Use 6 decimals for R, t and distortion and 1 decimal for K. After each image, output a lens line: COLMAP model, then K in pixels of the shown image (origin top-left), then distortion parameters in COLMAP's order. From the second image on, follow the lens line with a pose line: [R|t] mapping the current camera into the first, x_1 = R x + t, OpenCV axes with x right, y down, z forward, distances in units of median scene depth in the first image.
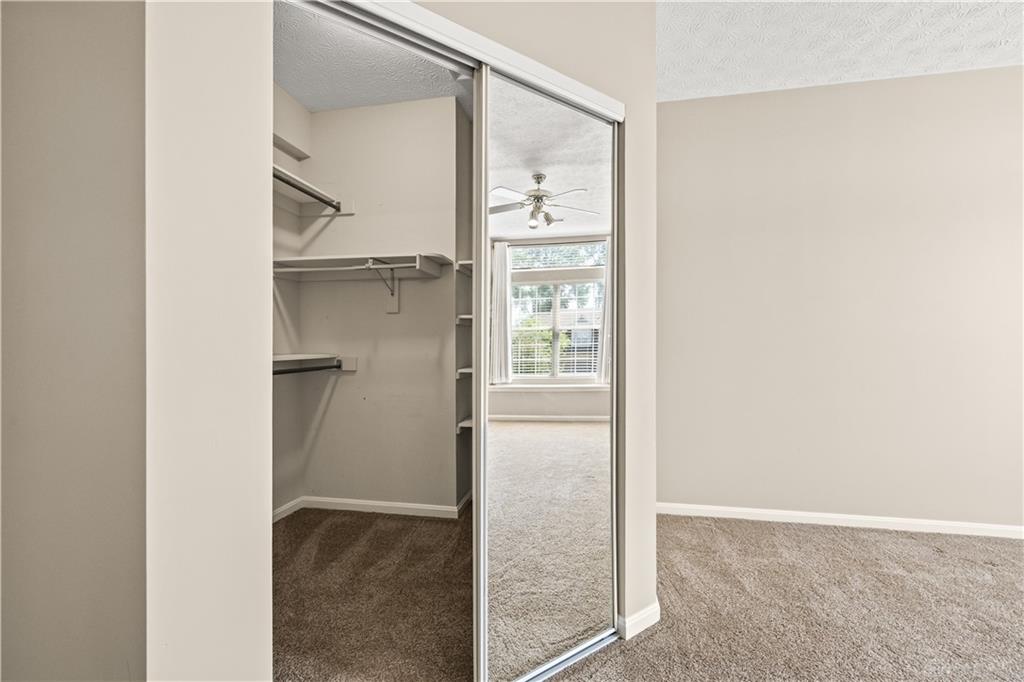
lens RADIAL K [[422.0, 0, 513.9], [0, 422.0, 340.5], [0, 0, 1]] dist [-0.001479, -0.000127]
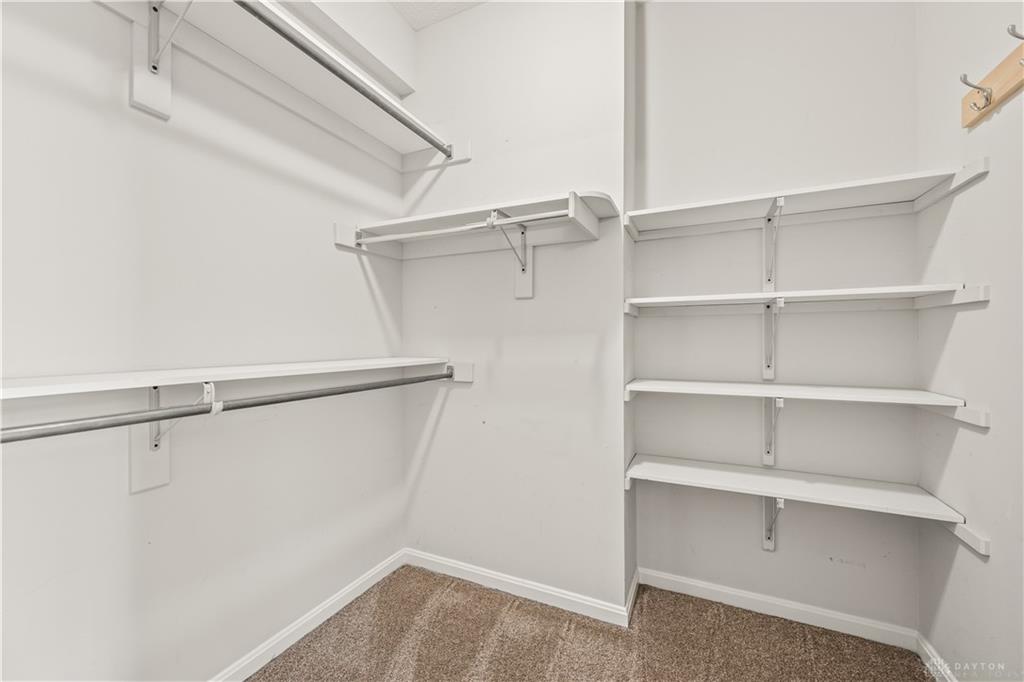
lens RADIAL K [[405.6, 0, 512.0], [0, 405.6, 341.0], [0, 0, 1]] dist [0.001894, 0.000072]
pose [[0.966404, 0.003001, -0.257009, -0.141946], [-0.001474, 0.999980, 0.006134, -0.000623], [0.257022, -0.005549, 0.966390, 0.376879]]
